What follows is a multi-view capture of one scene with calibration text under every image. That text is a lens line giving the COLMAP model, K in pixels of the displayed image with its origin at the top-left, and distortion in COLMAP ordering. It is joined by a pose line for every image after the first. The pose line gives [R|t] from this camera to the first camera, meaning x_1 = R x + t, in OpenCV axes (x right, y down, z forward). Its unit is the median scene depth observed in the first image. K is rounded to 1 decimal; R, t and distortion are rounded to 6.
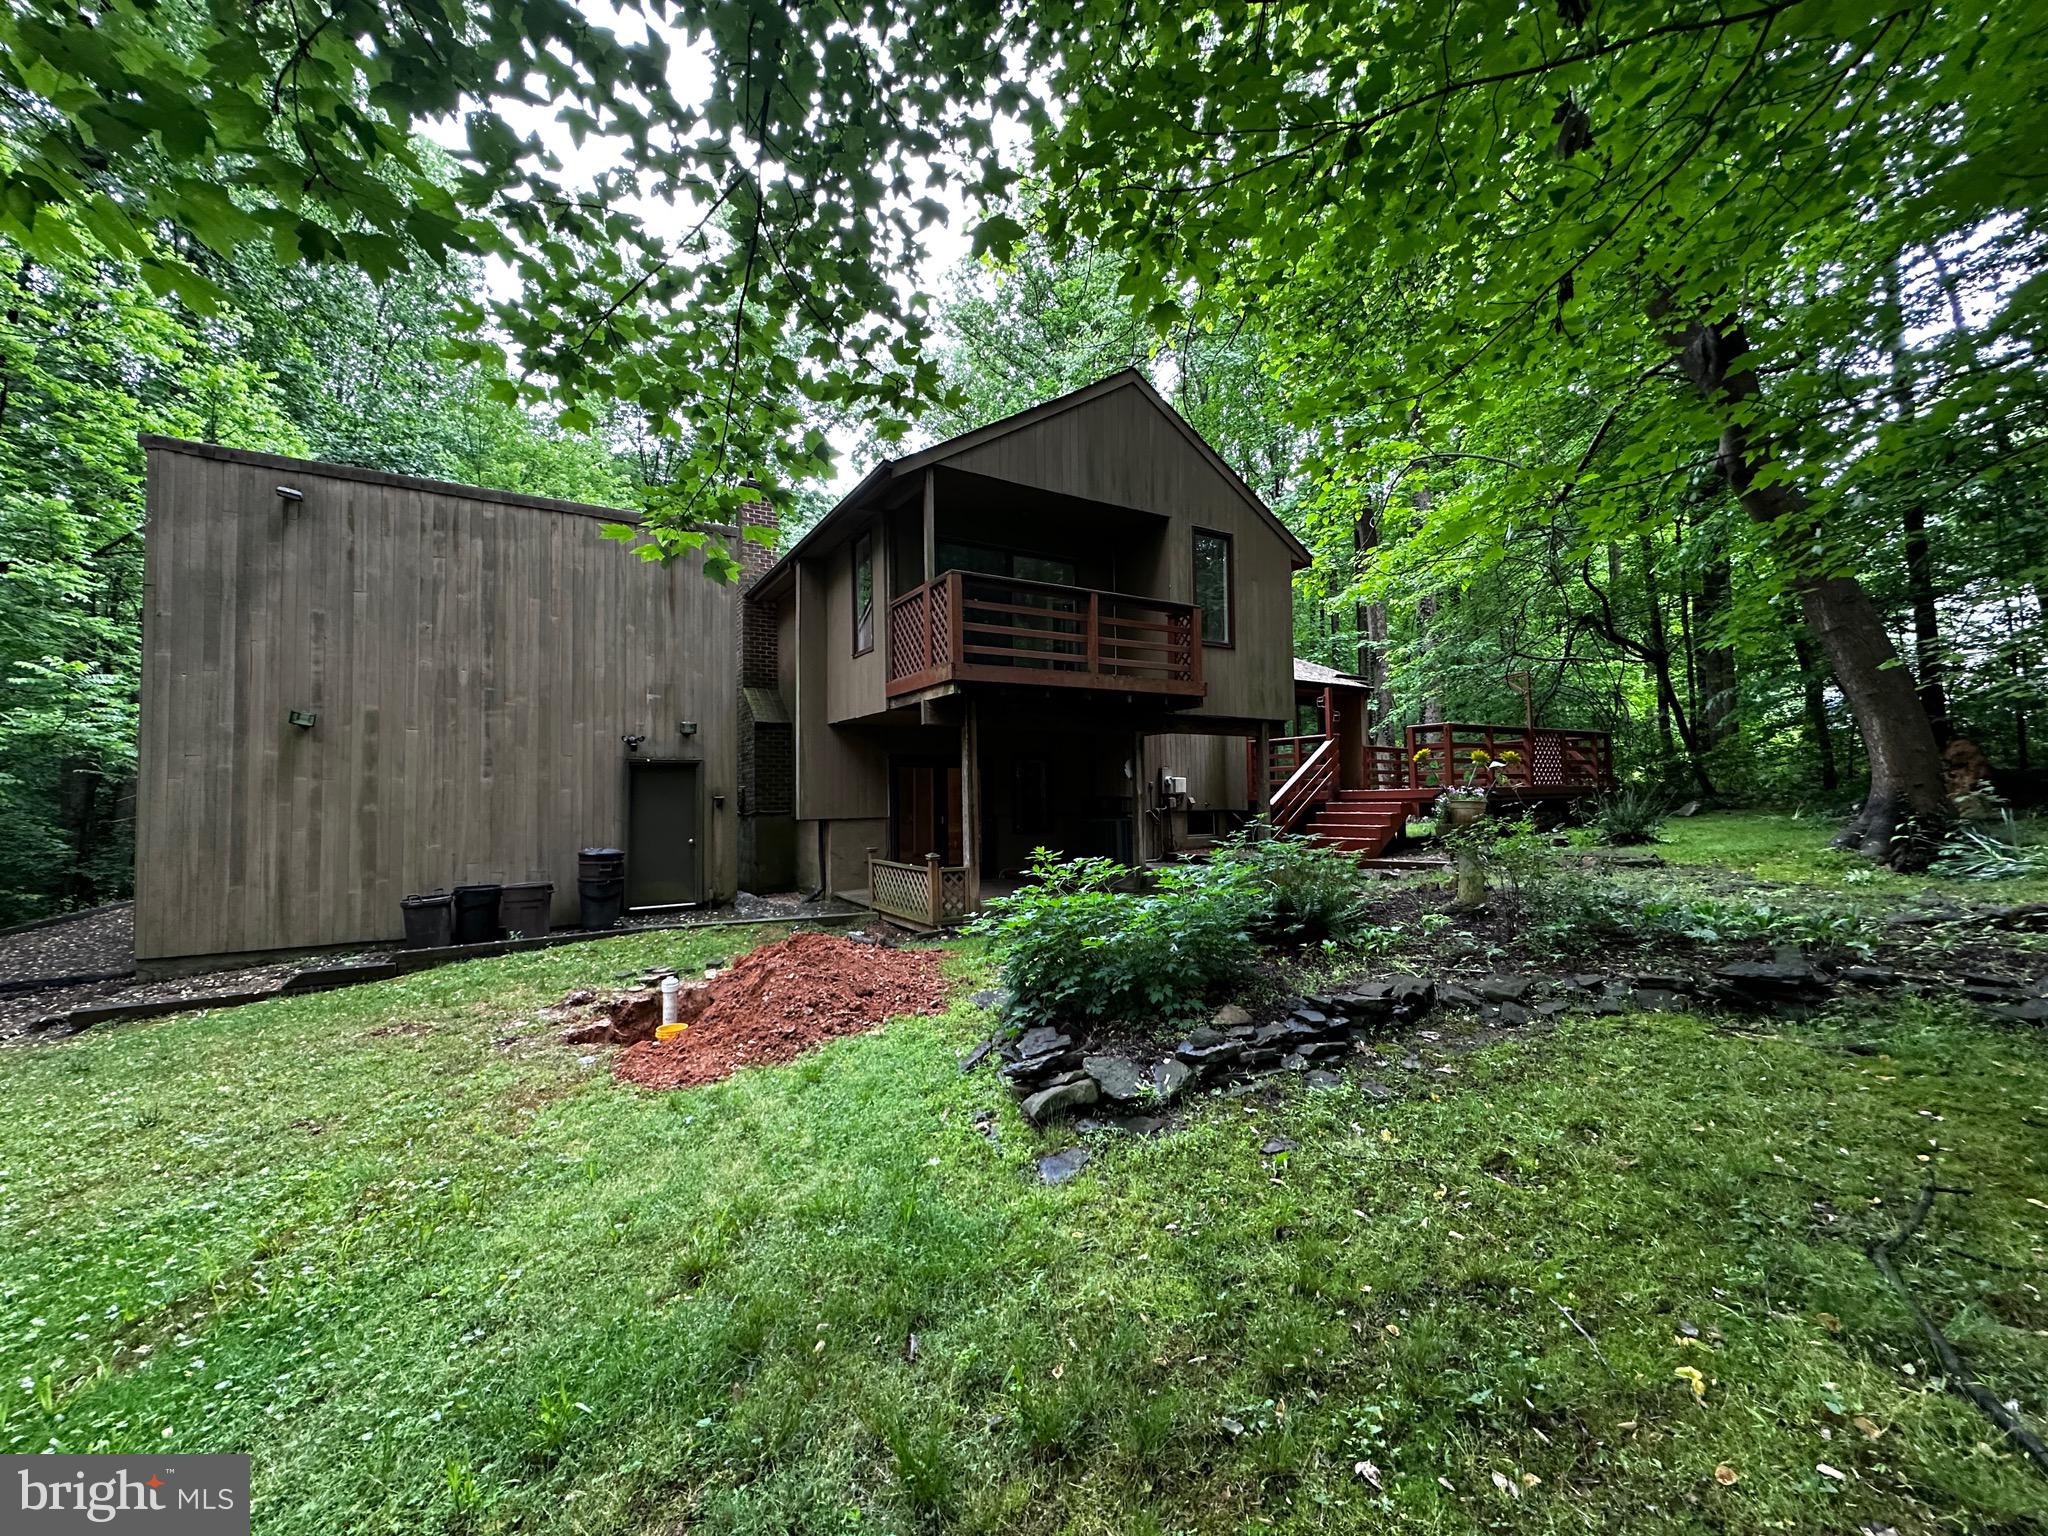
lens RADIAL K [[812.6, 0, 1022.1], [0, 812.6, 765.0], [0, 0, 1]] dist [-0.007526, 0.000486]
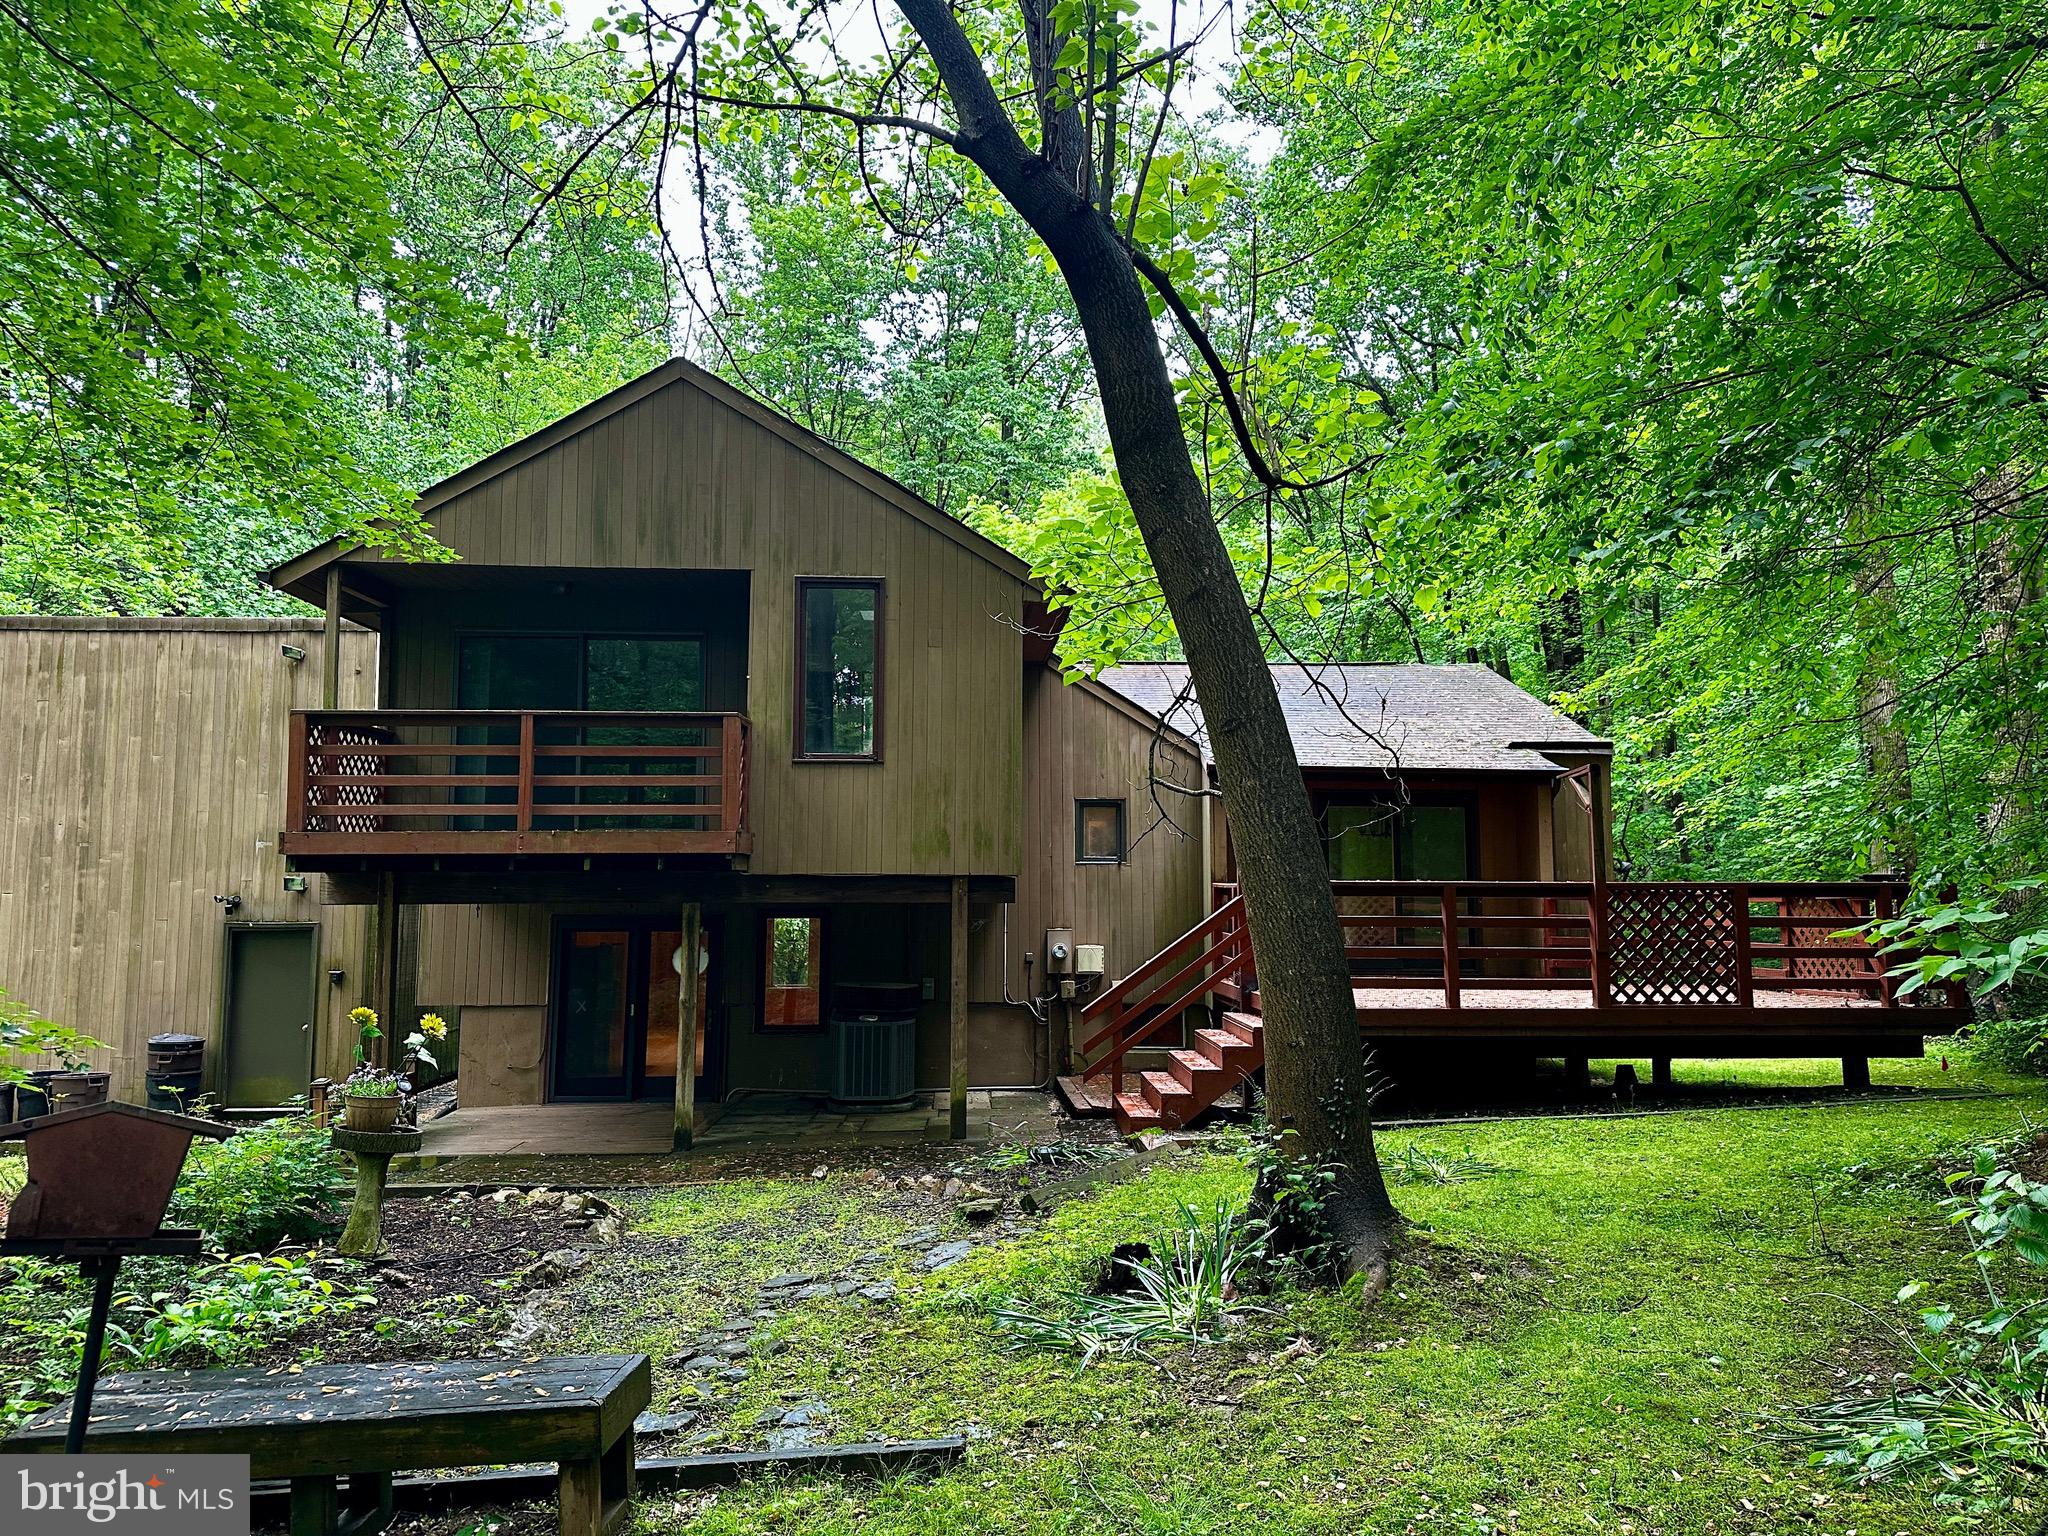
lens RADIAL K [[1424.3, 0, 1014.6], [0, 1424.3, 752.5], [0, 0, 1]] dist [0.086675, -0.128003]
pose [[0.877233, -0.031346, -0.479040, 0.966624], [0.004202, 0.998329, -0.057630, -0.098007], [0.480046, 0.048542, 0.875899, 0.108018]]
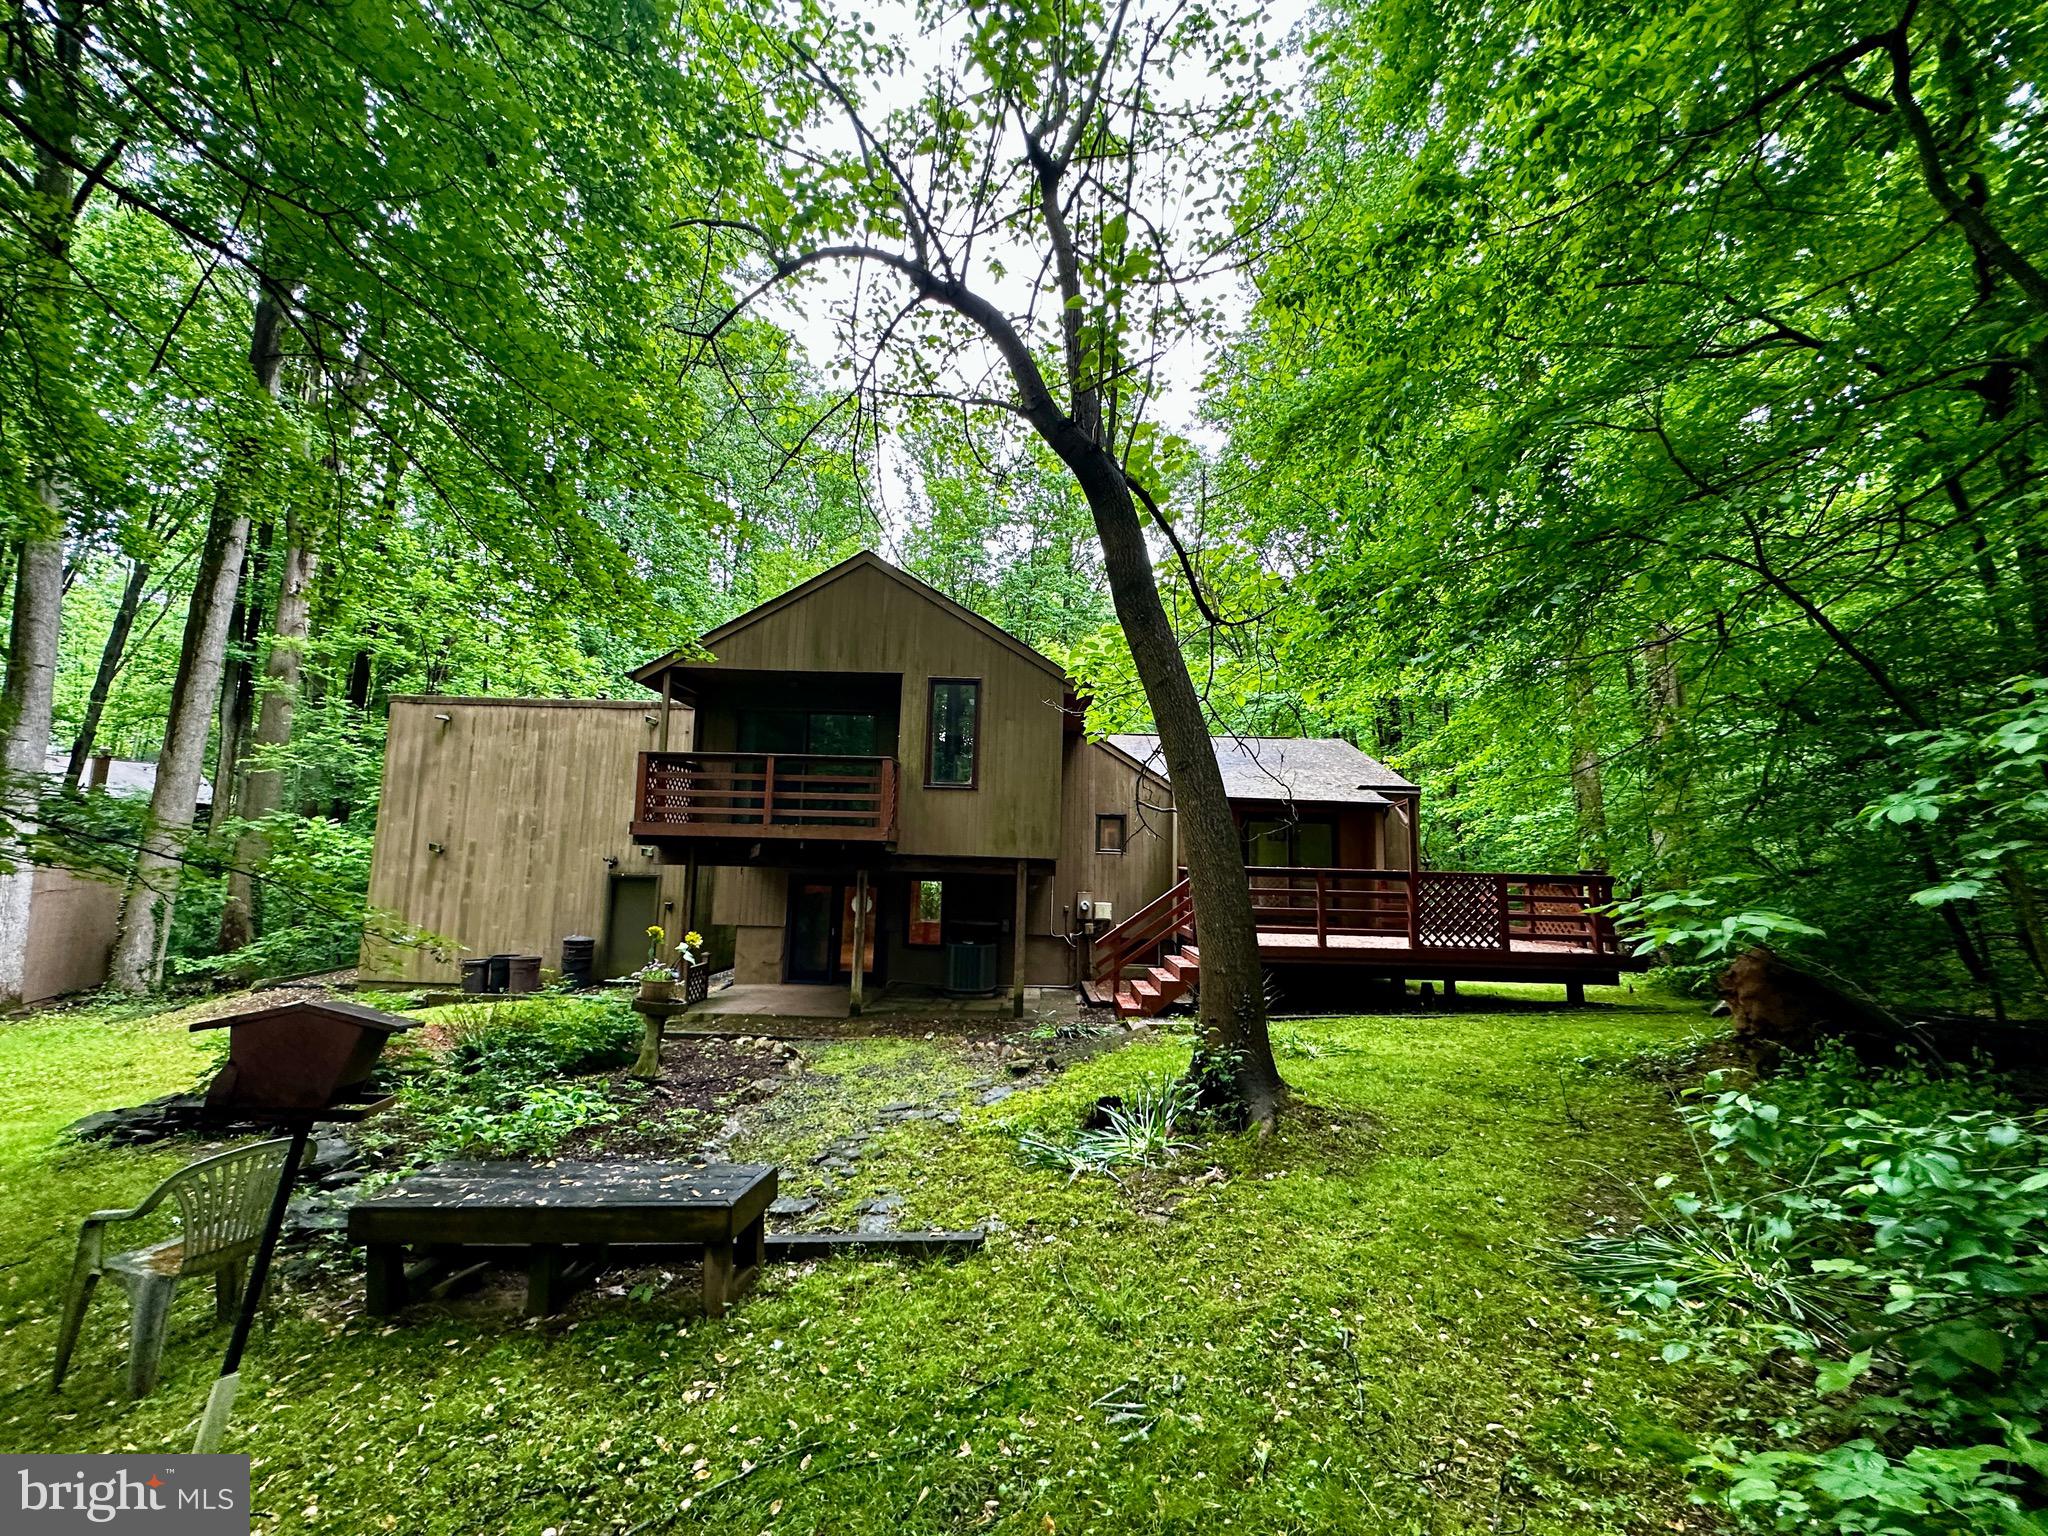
lens RADIAL K [[812.6, 0, 1022.1], [0, 812.6, 765.0], [0, 0, 1]] dist [-0.007526, 0.000486]
pose [[0.847660, -0.028965, -0.529748, 0.953282], [-0.019661, 0.996108, -0.085925, -0.095637], [0.530175, 0.083251, 0.843792, 0.171736]]
